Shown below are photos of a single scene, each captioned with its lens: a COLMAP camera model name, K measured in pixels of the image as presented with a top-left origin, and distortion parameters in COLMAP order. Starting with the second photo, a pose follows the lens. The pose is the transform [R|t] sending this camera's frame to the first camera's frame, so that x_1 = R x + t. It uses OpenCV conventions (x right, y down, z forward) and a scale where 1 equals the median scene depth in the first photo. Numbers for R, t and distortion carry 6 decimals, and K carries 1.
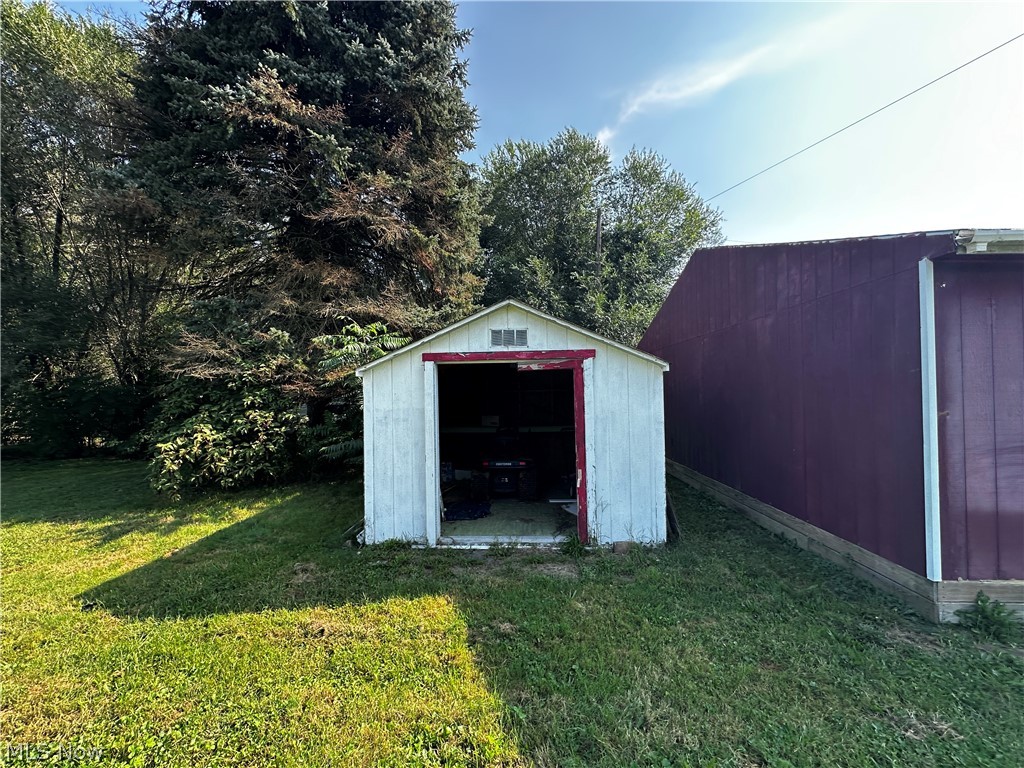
lens RADIAL K [[407.9, 0, 514.8], [0, 407.9, 382.0], [0, 0, 1]] dist [-0.005923, -0.000205]
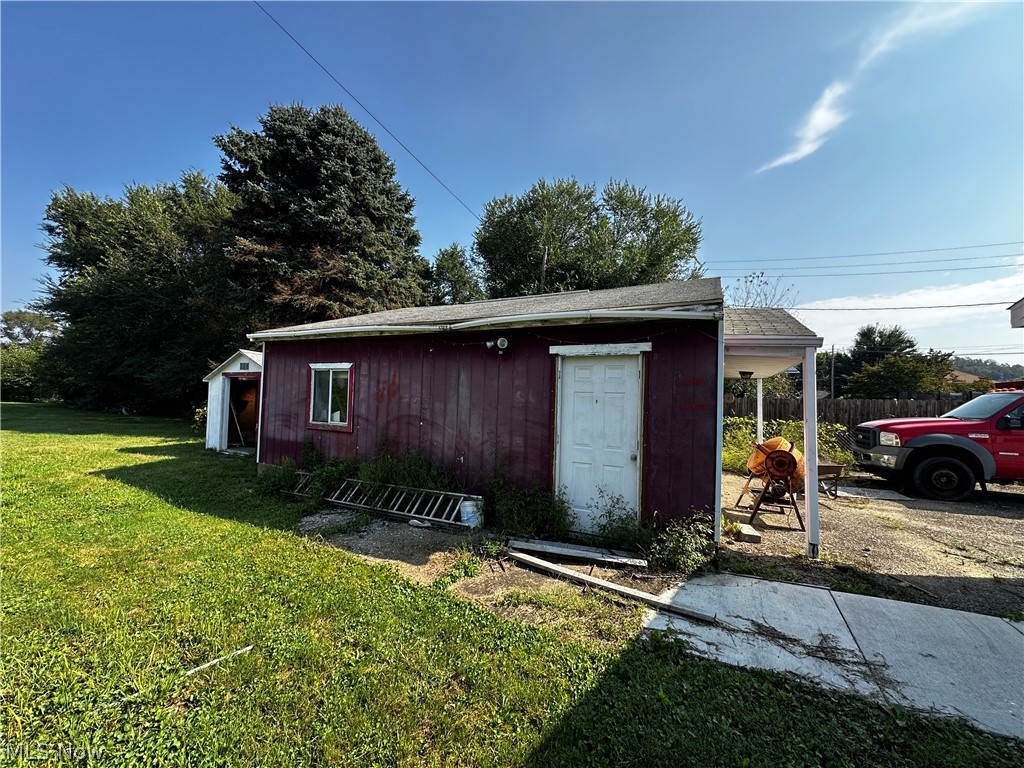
lens RADIAL K [[407.9, 0, 514.8], [0, 407.9, 382.0], [0, 0, 1]] dist [-0.005923, -0.000205]
pose [[0.903577, 0.019651, -0.427974, 2.459693], [-0.026897, 0.999579, -0.010889, -0.035701], [0.427580, 0.021350, 0.903726, -0.472145]]
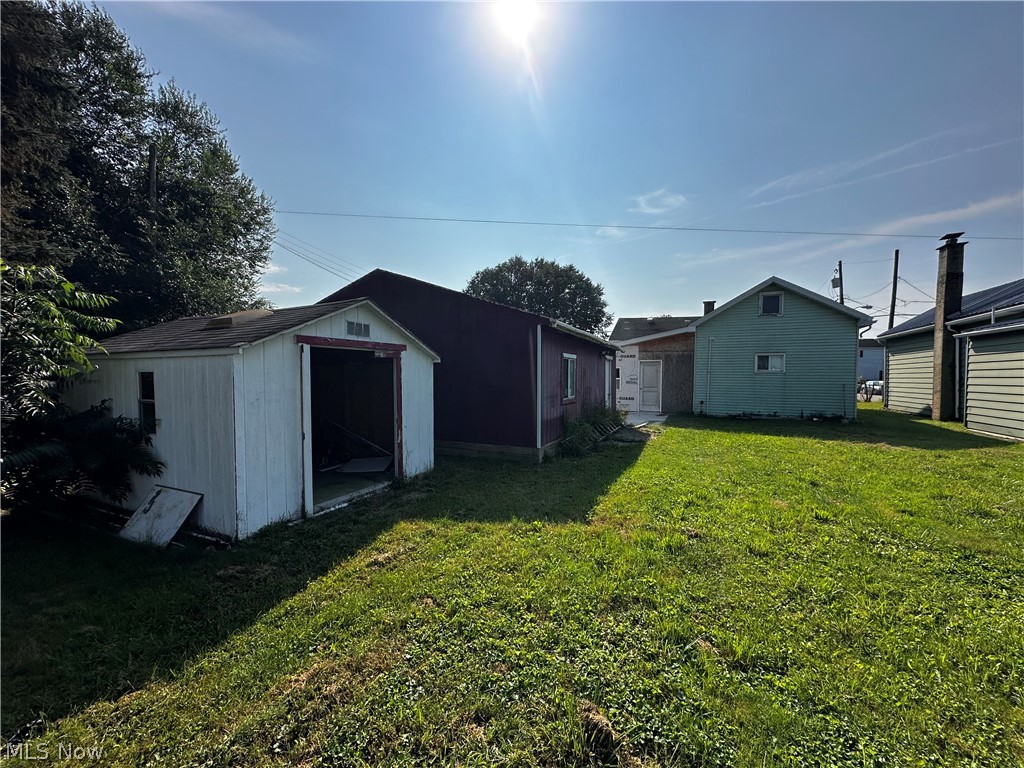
lens RADIAL K [[407.9, 0, 514.8], [0, 407.9, 382.0], [0, 0, 1]] dist [-0.005923, -0.000205]
pose [[0.377339, -0.004550, 0.926064, -0.980546], [-0.028265, 0.999465, 0.016428, 0.015255], [-0.925644, -0.032374, 0.377008, 0.106258]]
